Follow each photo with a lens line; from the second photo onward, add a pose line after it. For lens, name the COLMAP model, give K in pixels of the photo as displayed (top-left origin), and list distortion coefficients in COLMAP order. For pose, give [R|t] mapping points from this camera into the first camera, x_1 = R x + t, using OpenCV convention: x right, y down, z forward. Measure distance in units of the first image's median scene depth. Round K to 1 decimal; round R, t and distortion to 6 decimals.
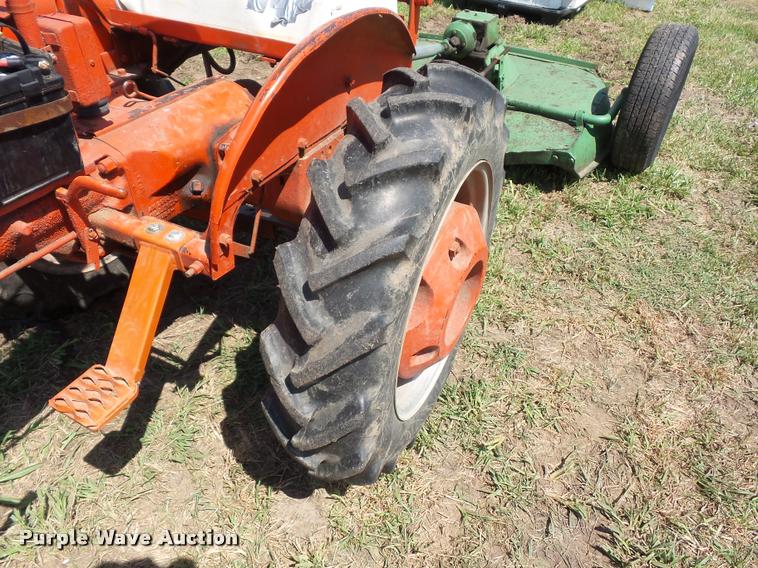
lens RADIAL K [[521.6, 0, 382.6], [0, 521.6, 284.4], [0, 0, 1]] dist [0.002742, 0.001190]
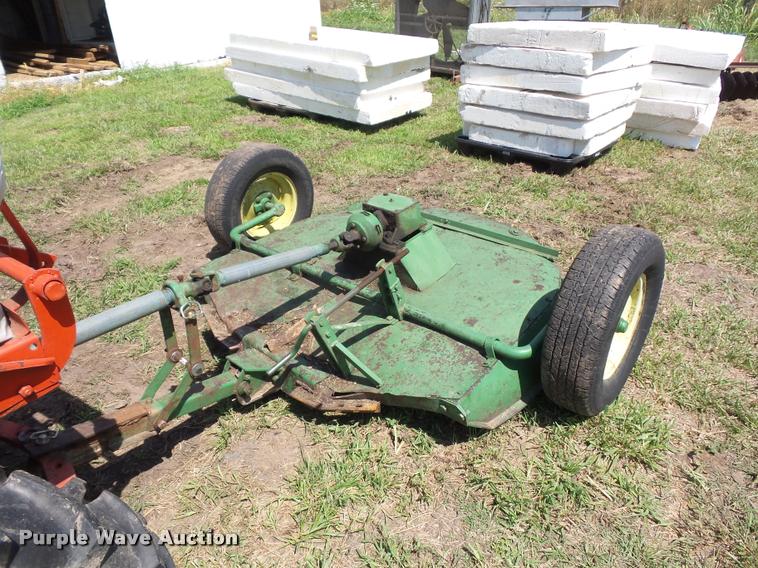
lens RADIAL K [[521.6, 0, 382.6], [0, 521.6, 284.4], [0, 0, 1]] dist [0.002742, 0.001190]
pose [[0.984354, 0.031613, -0.173346, 0.585862], [-0.061822, 0.983199, -0.171752, -0.448502], [0.165004, 0.179781, 0.969769, 0.400227]]
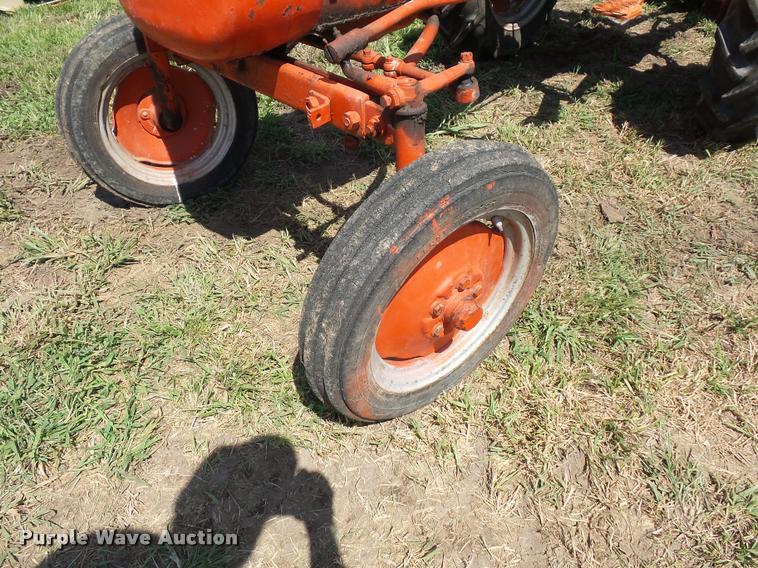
lens RADIAL K [[529.6, 0, 381.9], [0, 529.6, 286.7], [0, 0, 1]] dist [0.004393, -0.010046]
pose [[0.938691, 0.204664, -0.277439, -0.397411], [-0.192660, 0.978753, 0.070170, 0.732167], [0.285906, -0.012417, 0.958177, -0.571906]]
